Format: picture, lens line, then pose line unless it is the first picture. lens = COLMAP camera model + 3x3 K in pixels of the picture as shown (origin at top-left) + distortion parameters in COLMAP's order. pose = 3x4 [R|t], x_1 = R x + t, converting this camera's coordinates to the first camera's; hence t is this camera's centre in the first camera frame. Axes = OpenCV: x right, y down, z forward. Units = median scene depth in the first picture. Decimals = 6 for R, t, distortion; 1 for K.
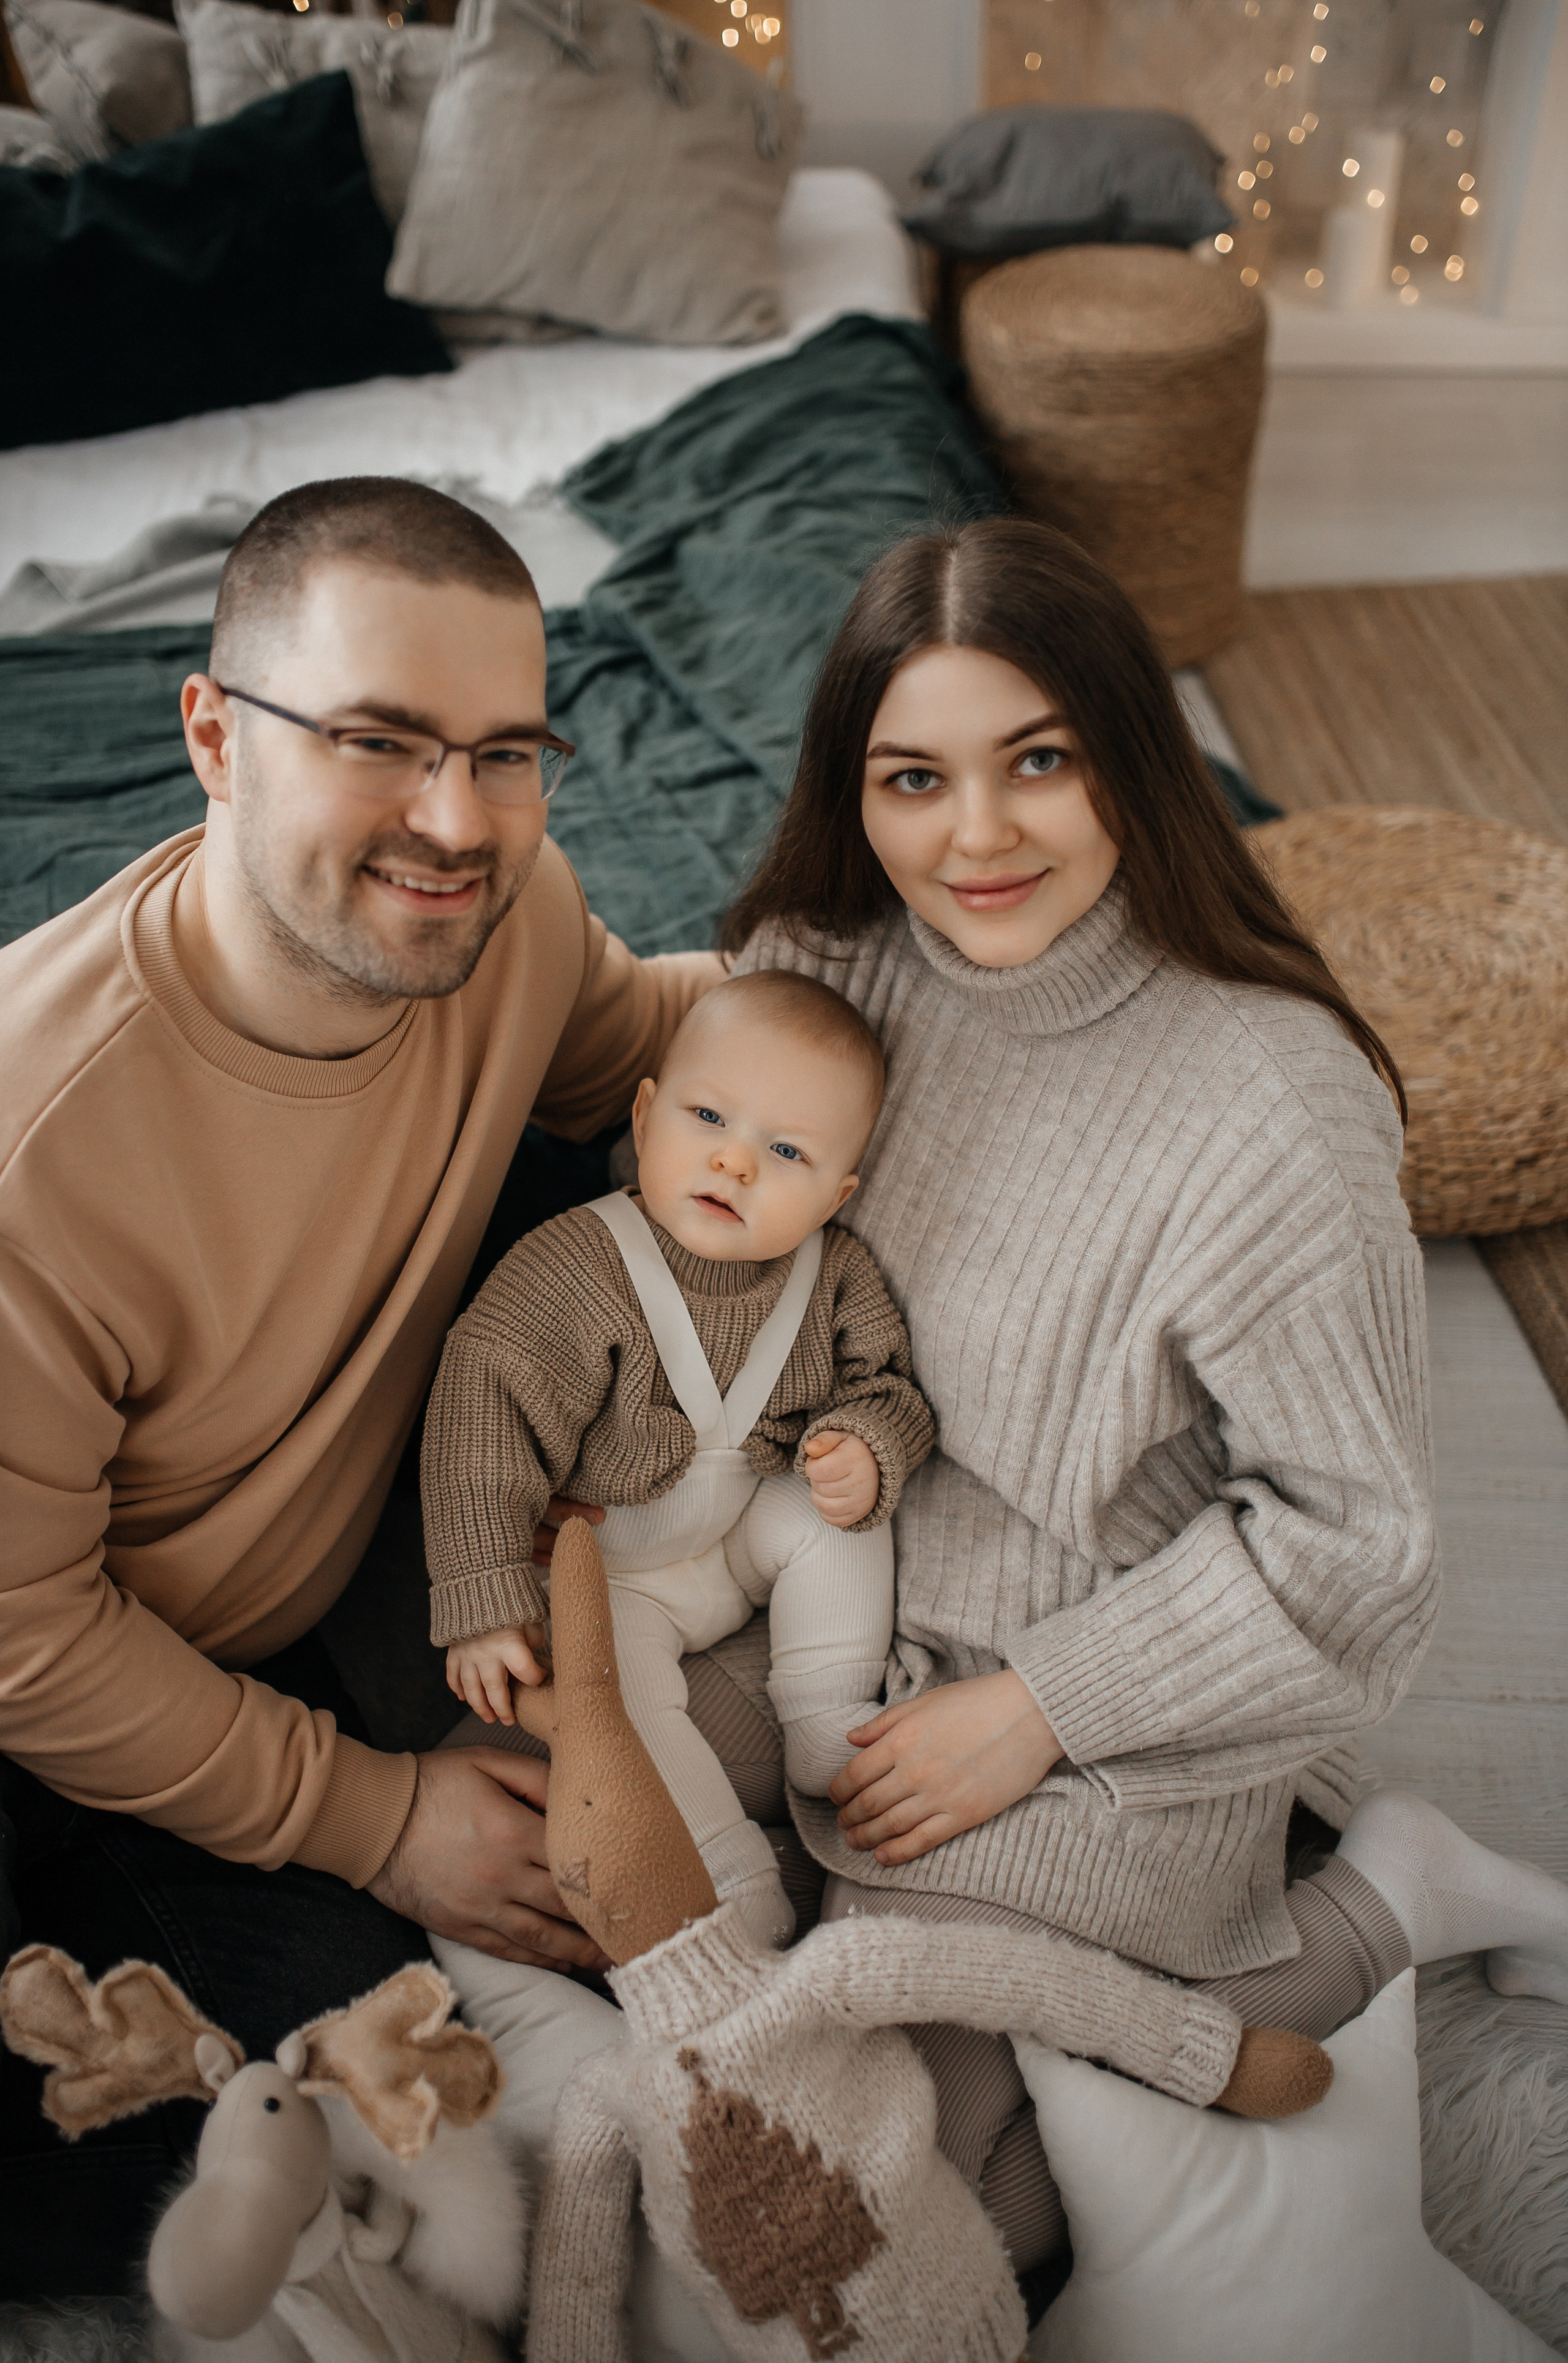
lens RADIAL K [[2317.4, 0, 784.0], [0, 2317.4, 1181.5], [0, 0, 1]] dist [-0.034234, 0.032170]
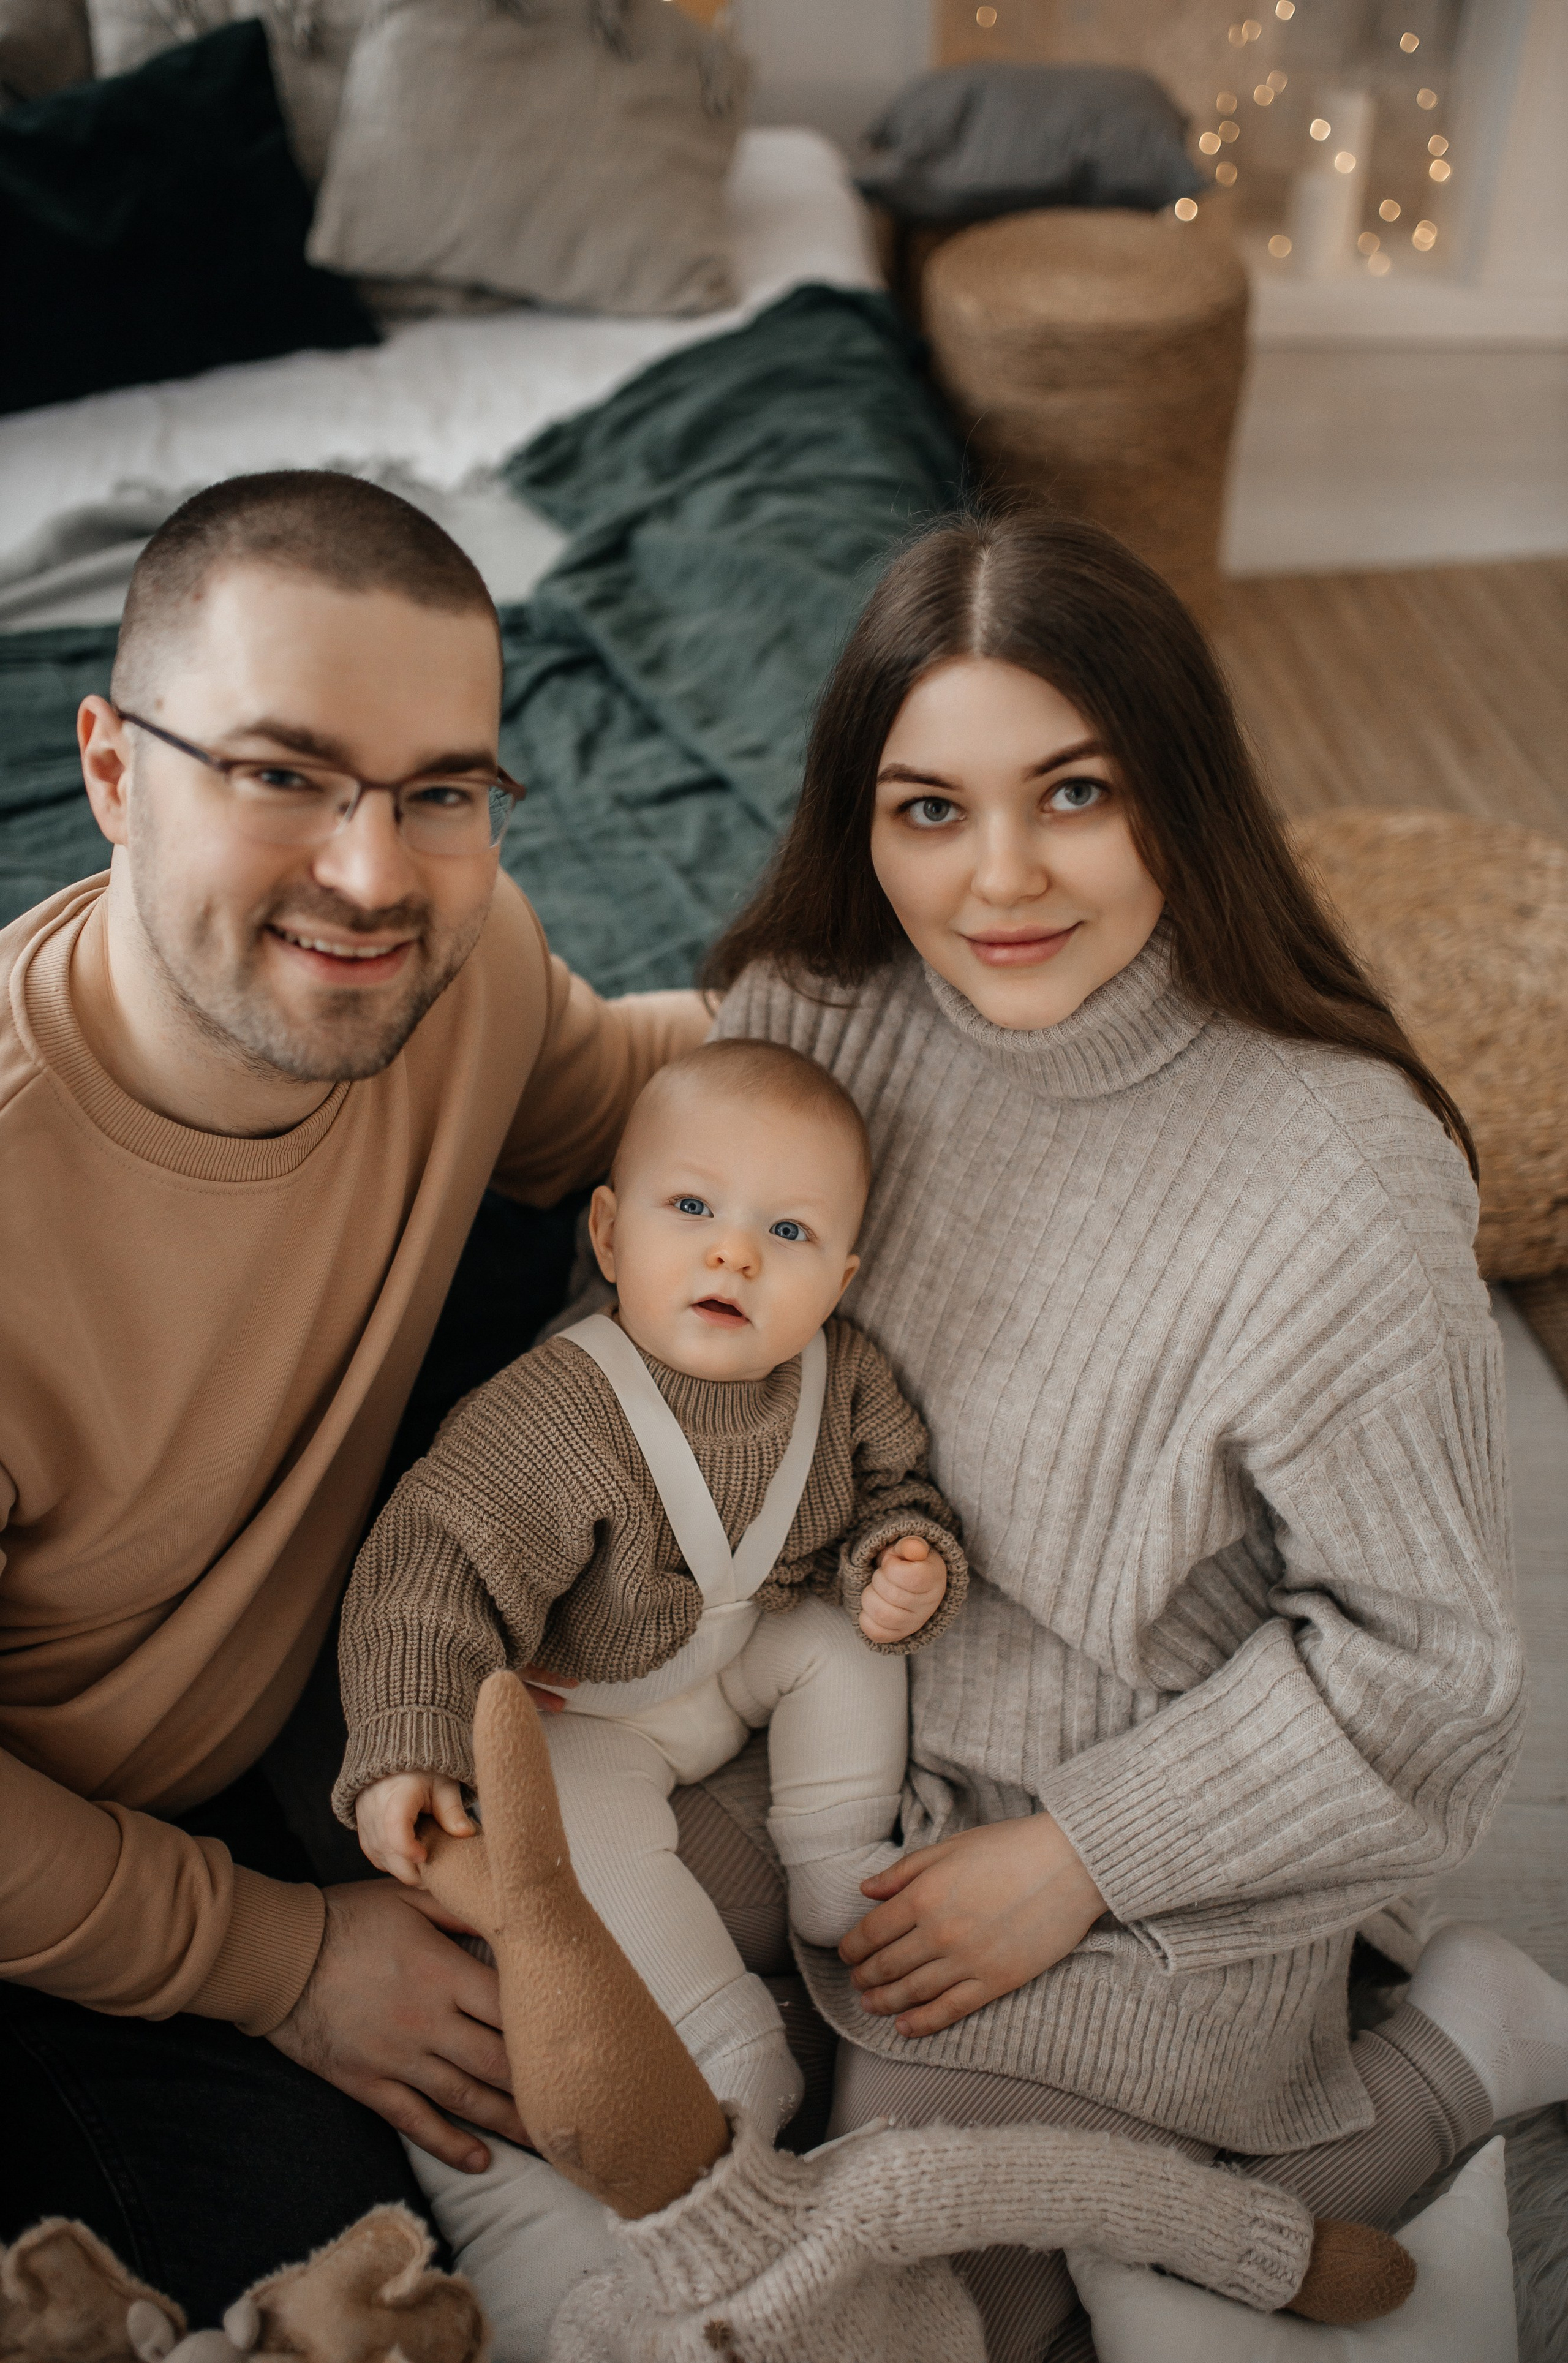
lens RADIAL K [[2260.4, 0, 784.0], [0, 2260.4, 1181.5], [0, 0, 1]] dist [-0.065422, 0.096189]
pose [[0.999302, -0.014519, 0.034428, -0.028928], [0.013844, 0.999709, 0.019751, -0.050073], [-0.034704, -0.019261, 0.999212, 0.142575]]
